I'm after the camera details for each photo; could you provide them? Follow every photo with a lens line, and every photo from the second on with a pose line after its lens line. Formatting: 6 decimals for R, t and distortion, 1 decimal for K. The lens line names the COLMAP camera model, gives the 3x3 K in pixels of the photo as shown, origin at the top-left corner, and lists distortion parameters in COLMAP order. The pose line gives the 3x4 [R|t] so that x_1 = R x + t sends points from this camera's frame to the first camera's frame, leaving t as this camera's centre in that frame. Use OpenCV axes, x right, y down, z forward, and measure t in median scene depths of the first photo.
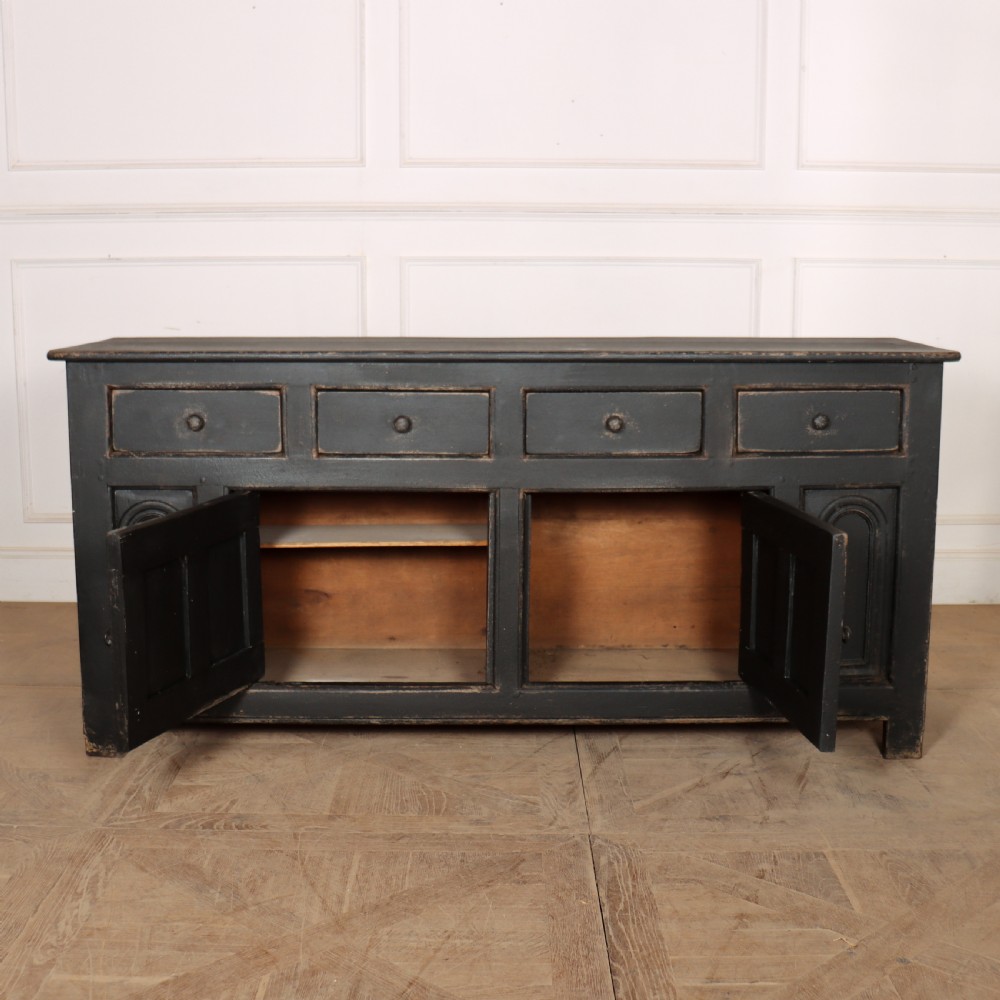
lens RADIAL K [[1549.5, 0, 481.0], [0, 1549.5, 567.6], [0, 0, 1]] dist [-0.133993, -0.021434]
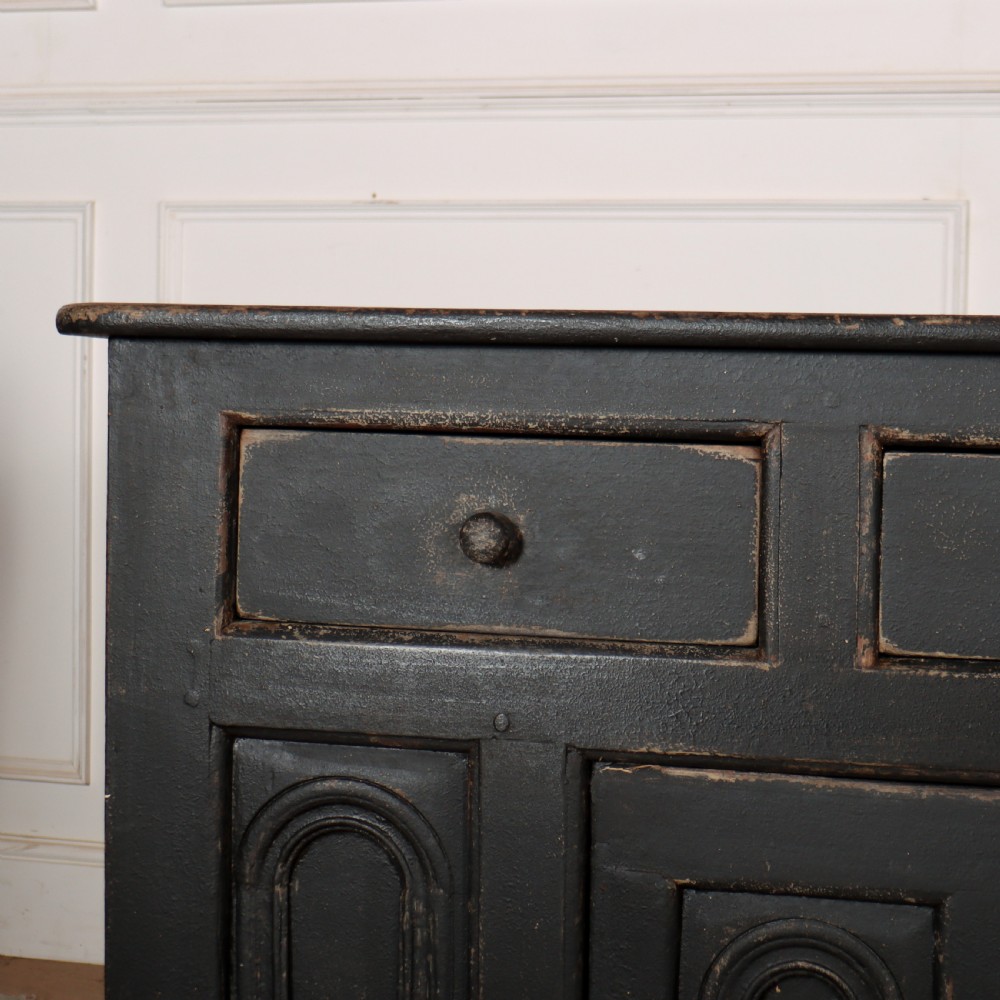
lens RADIAL K [[2326.4, 0, 470.4], [0, 2326.4, 499.2], [0, 0, 1]] dist [-0.115494, 0.284876]
pose [[0.969826, 0.027494, -0.242242, -0.073390], [-0.063588, 0.987755, -0.142468, -0.033999], [0.235359, 0.153573, 0.959699, 0.539460]]
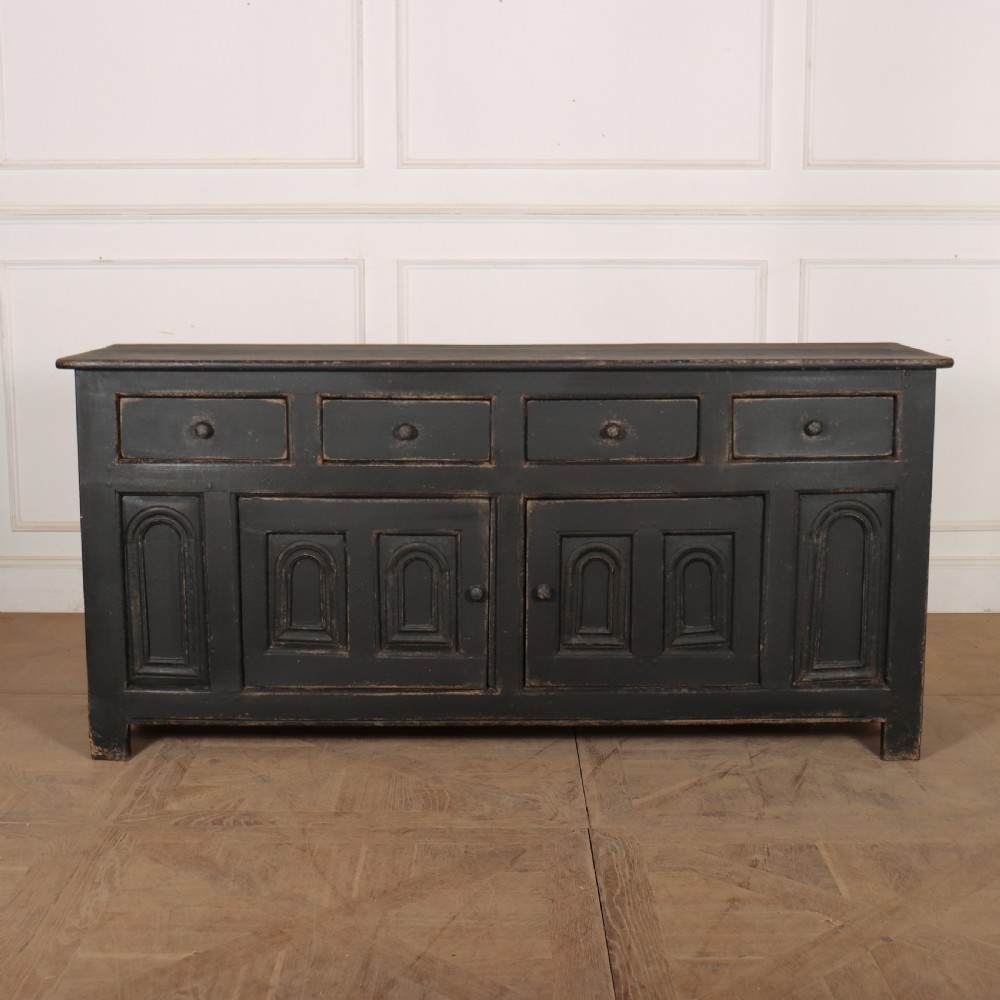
lens RADIAL K [[1737.7, 0, 482.7], [0, 1737.7, 552.7], [0, 0, 1]] dist [-0.039141, -0.153478]
pose [[0.999993, -0.002366, 0.002747, -0.003060], [0.002420, 0.999799, -0.019895, 0.010490], [-0.002699, 0.019902, 0.999798, -0.149249]]
